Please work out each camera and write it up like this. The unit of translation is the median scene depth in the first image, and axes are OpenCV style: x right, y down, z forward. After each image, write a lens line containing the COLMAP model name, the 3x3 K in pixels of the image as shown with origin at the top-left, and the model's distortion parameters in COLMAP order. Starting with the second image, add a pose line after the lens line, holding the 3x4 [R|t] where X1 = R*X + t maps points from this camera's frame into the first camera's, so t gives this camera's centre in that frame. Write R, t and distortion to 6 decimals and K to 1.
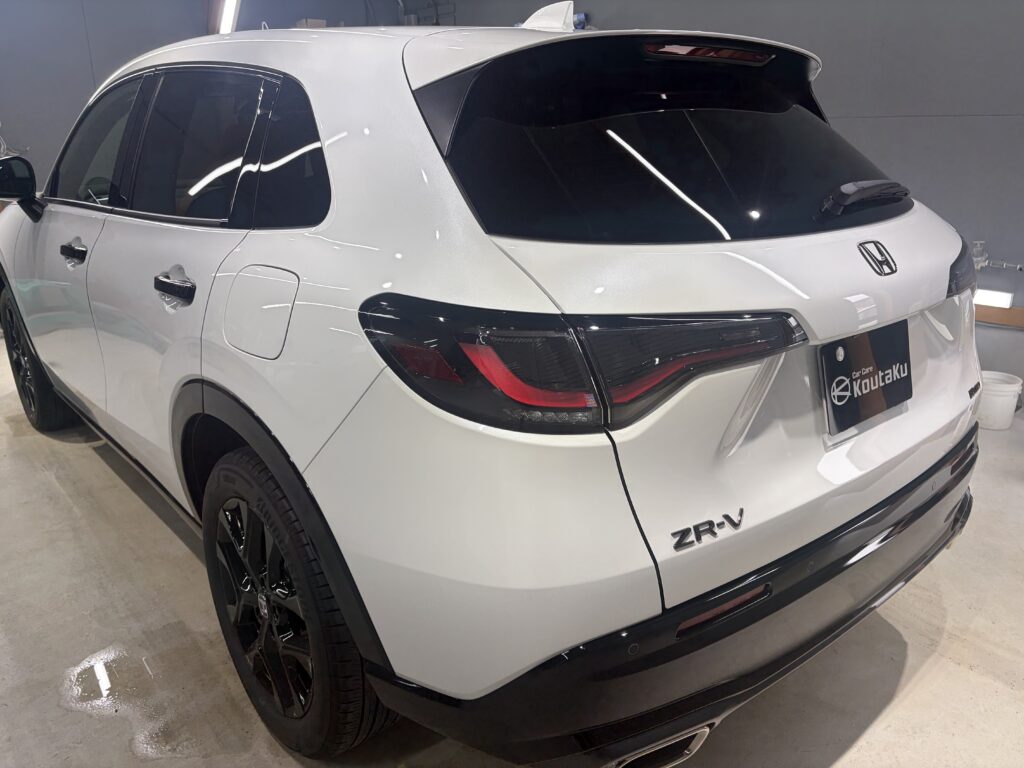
lens RADIAL K [[777.7, 0, 503.9], [0, 777.7, 386.2], [0, 0, 1]] dist [0.021631, -0.042113]
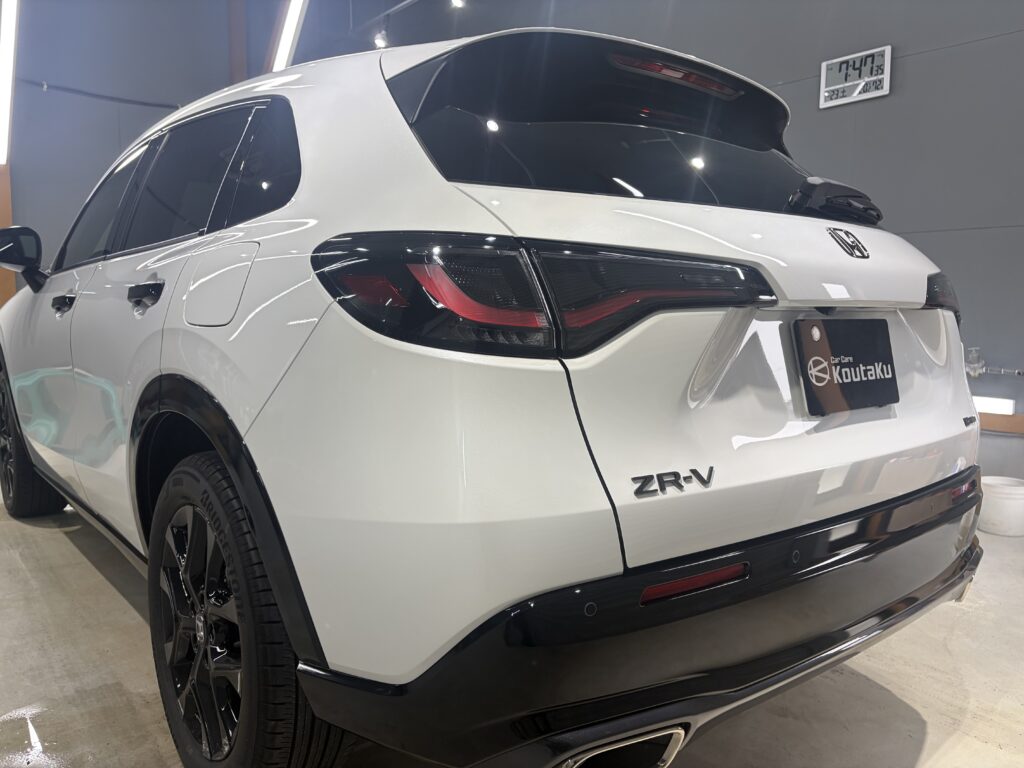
lens RADIAL K [[777.7, 0, 503.9], [0, 777.7, 386.2], [0, 0, 1]] dist [0.021631, -0.042113]
pose [[0.999623, 0.021709, -0.016789, 0.061248], [-0.024798, 0.976586, -0.213695, 0.220370], [0.011756, 0.214031, 0.976756, 0.067347]]
